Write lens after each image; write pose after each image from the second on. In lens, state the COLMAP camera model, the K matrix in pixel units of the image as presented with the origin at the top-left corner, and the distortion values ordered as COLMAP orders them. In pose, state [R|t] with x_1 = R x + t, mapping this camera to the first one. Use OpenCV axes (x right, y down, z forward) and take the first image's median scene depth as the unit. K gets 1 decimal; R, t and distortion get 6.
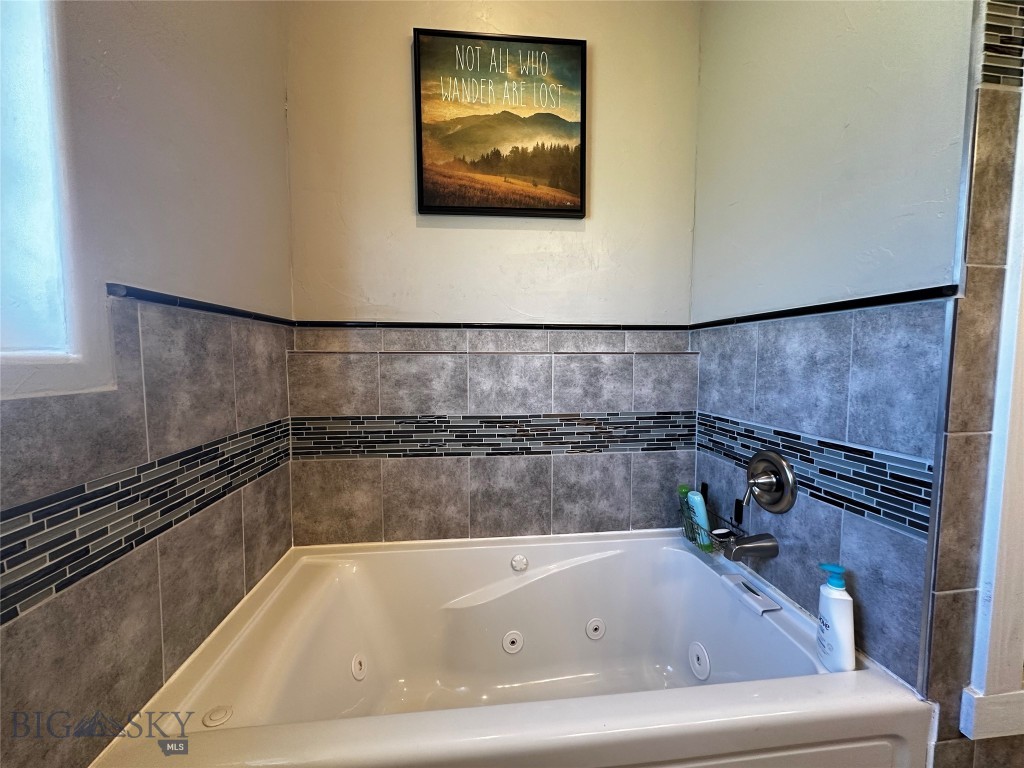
lens RADIAL K [[406.8, 0, 512.0], [0, 406.8, 383.3], [0, 0, 1]] dist [-0.001100, 0.000270]
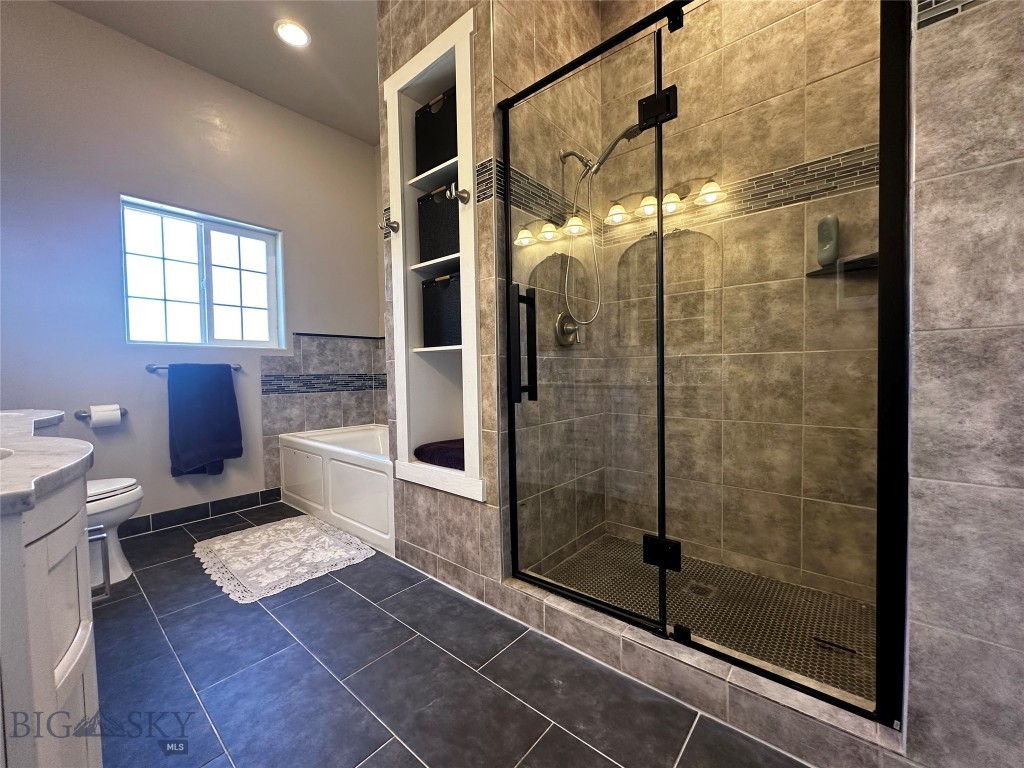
lens RADIAL K [[406.8, 0, 512.0], [0, 406.8, 383.3], [0, 0, 1]] dist [-0.001100, 0.000270]
pose [[0.682668, 0.008457, -0.730680, 1.974831], [-0.028609, 0.999476, -0.015161, 0.157122], [0.730168, 0.031254, 0.682552, -0.147594]]
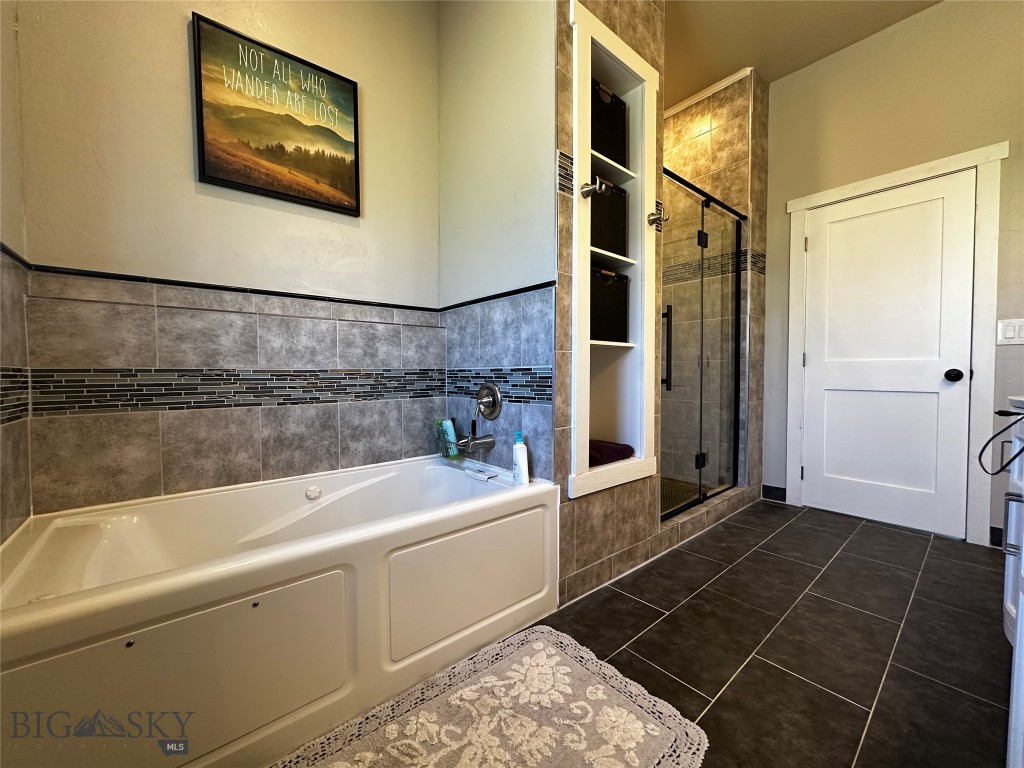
lens RADIAL K [[406.8, 0, 512.0], [0, 406.8, 383.3], [0, 0, 1]] dist [-0.001100, 0.000270]
pose [[0.832266, -0.021400, 0.553963, -0.151702], [0.040992, 0.998895, -0.022997, 0.175549], [-0.552859, 0.041847, 0.832223, -0.328552]]
